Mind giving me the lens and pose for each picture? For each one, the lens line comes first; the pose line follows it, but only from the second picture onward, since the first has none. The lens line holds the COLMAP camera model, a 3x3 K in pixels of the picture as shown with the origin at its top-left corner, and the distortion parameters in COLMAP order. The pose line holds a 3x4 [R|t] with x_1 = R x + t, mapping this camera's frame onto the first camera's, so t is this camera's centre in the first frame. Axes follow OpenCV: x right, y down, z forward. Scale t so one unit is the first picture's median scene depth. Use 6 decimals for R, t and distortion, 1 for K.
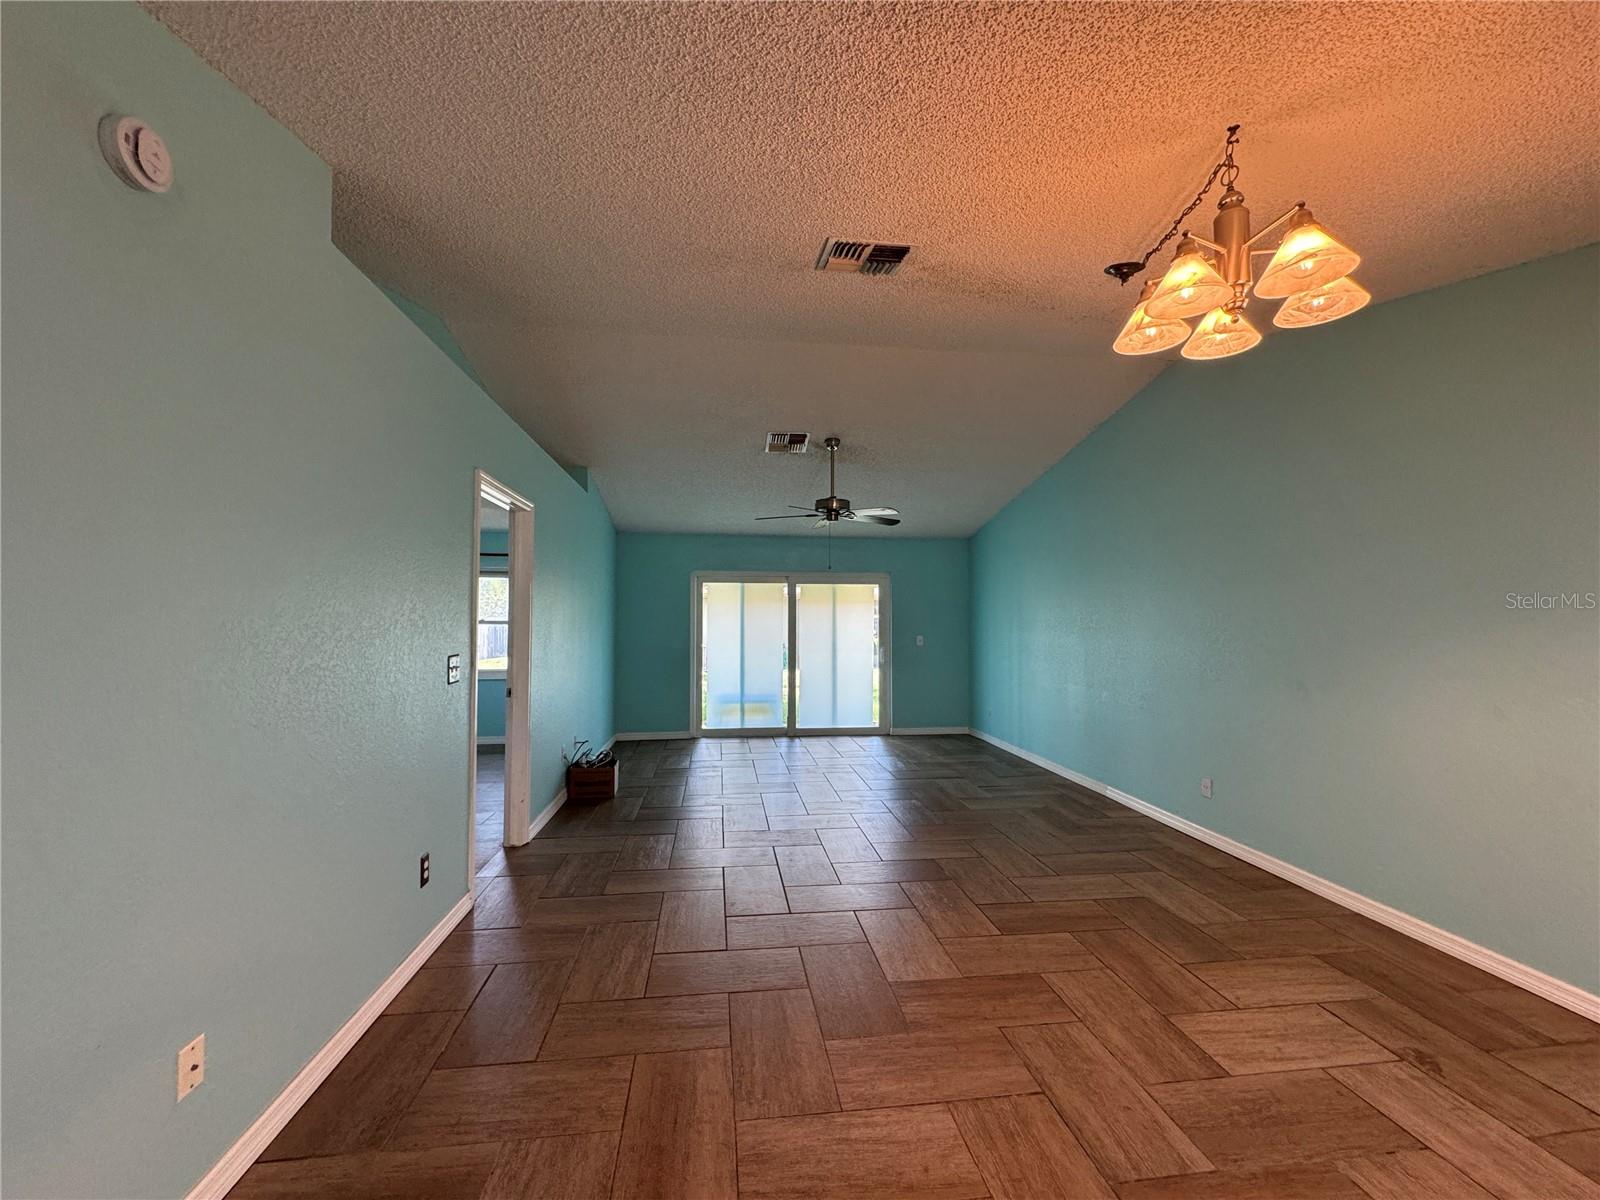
lens RADIAL K [[636.6, 0, 798.4], [0, 636.6, 599.2], [0, 0, 1]] dist [-0.004050, 0.000649]
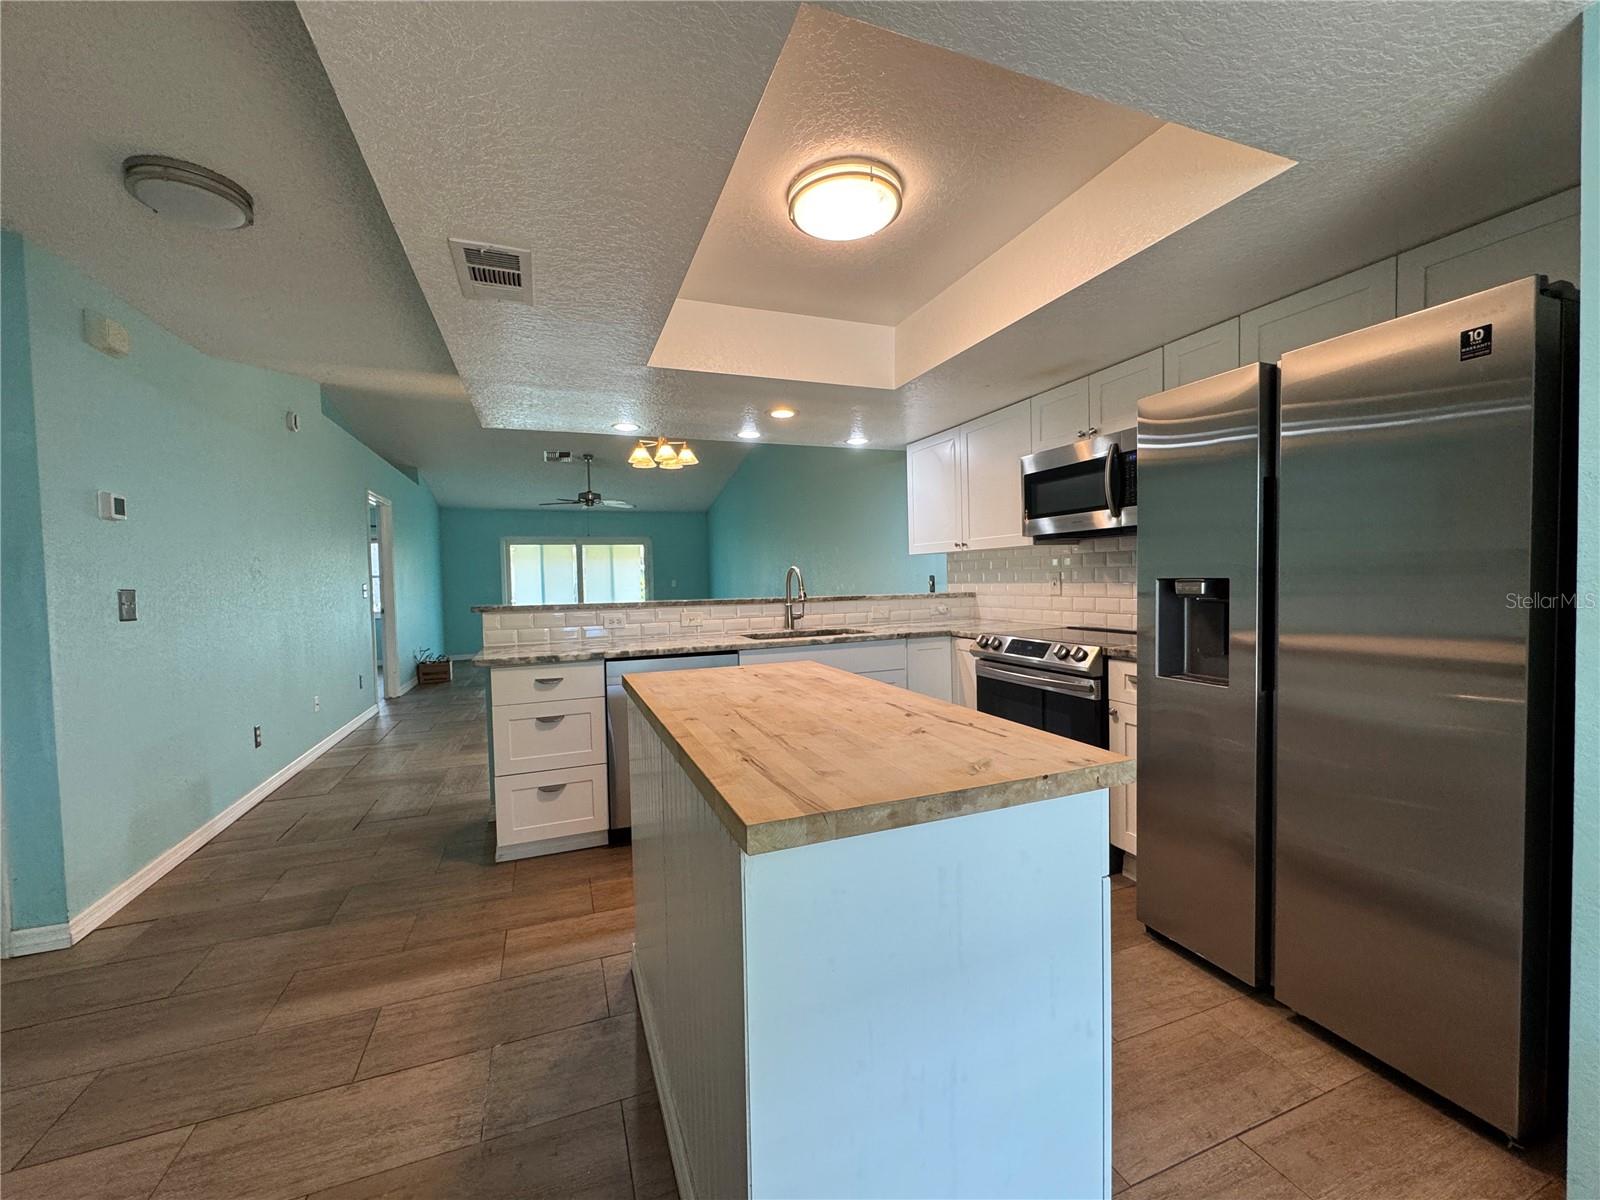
lens RADIAL K [[636.6, 0, 798.4], [0, 636.6, 599.2], [0, 0, 1]] dist [-0.004050, 0.000649]
pose [[0.969235, -0.030361, 0.244256, 0.165988], [0.013876, 0.997525, 0.068931, 0.008266], [-0.245745, -0.063421, 0.967258, -0.712611]]
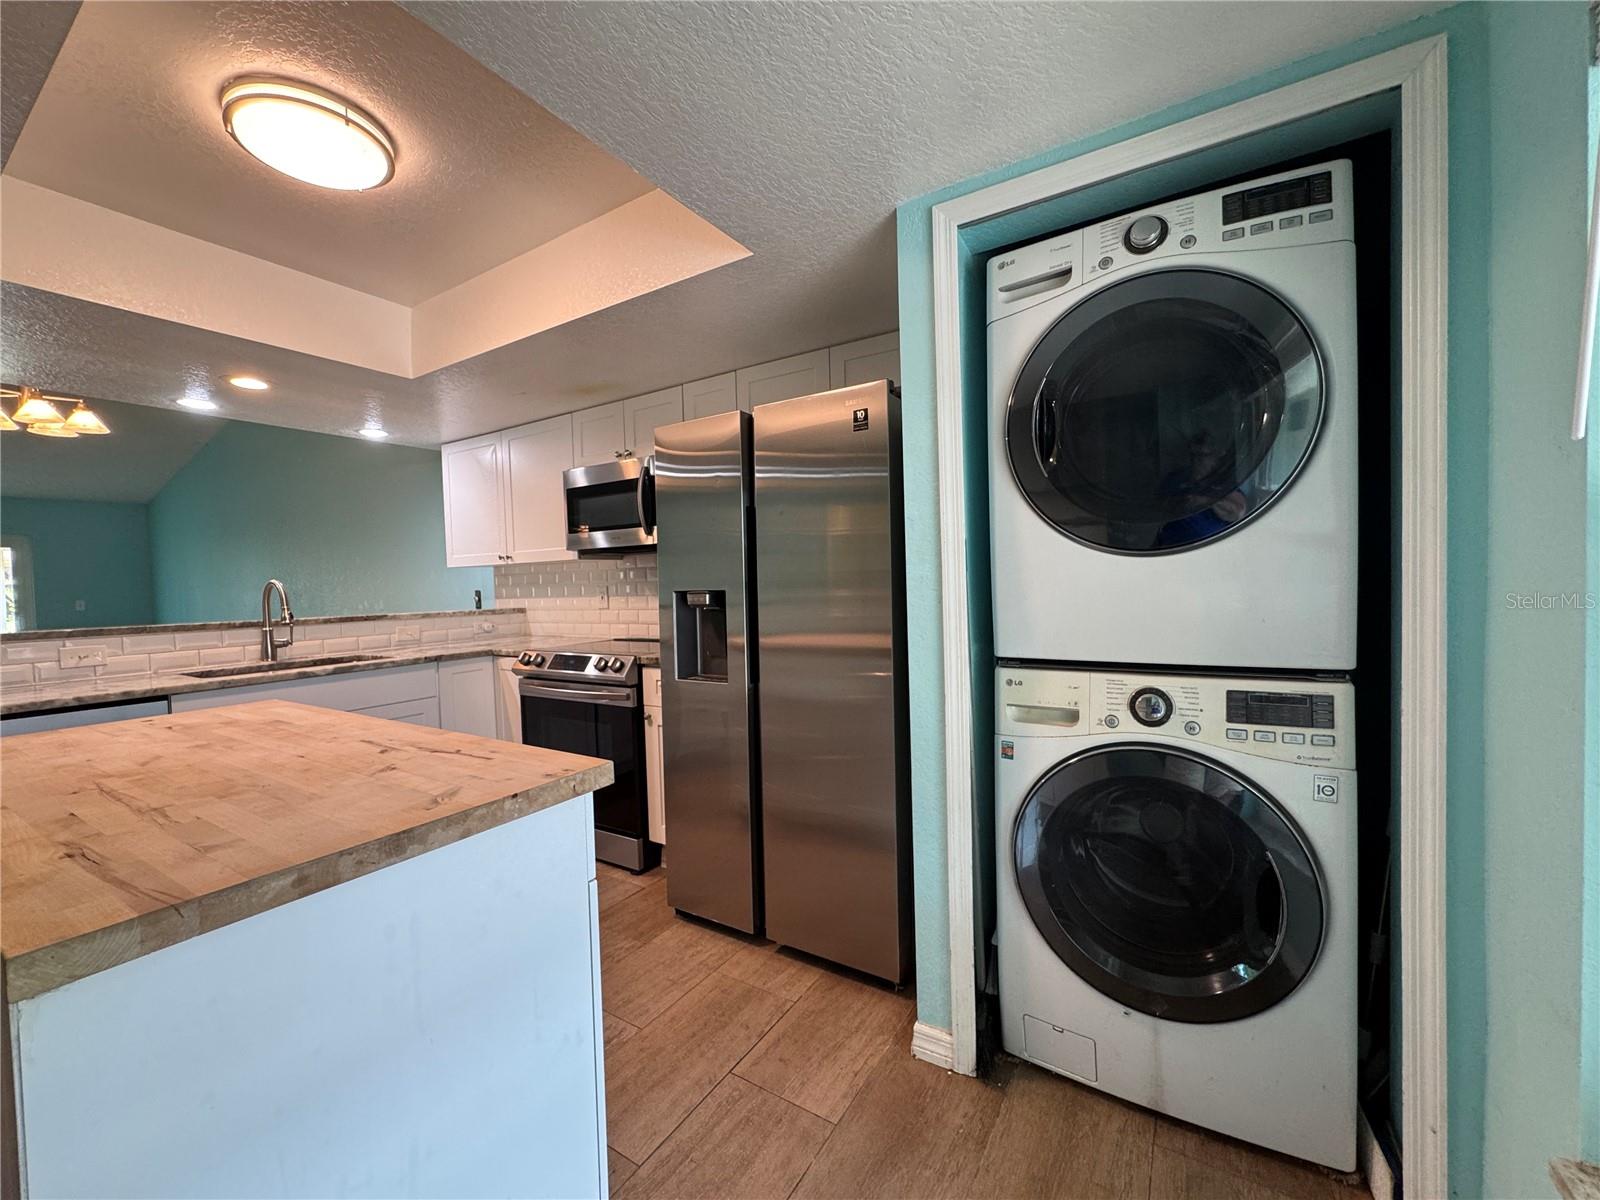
lens RADIAL K [[636.6, 0, 798.4], [0, 636.6, 599.2], [0, 0, 1]] dist [-0.004050, 0.000649]
pose [[0.629122, -0.038632, 0.776346, 0.191589], [-0.000278, 0.998753, 0.049924, 0.009403], [-0.777306, -0.031624, 0.628327, -0.726607]]
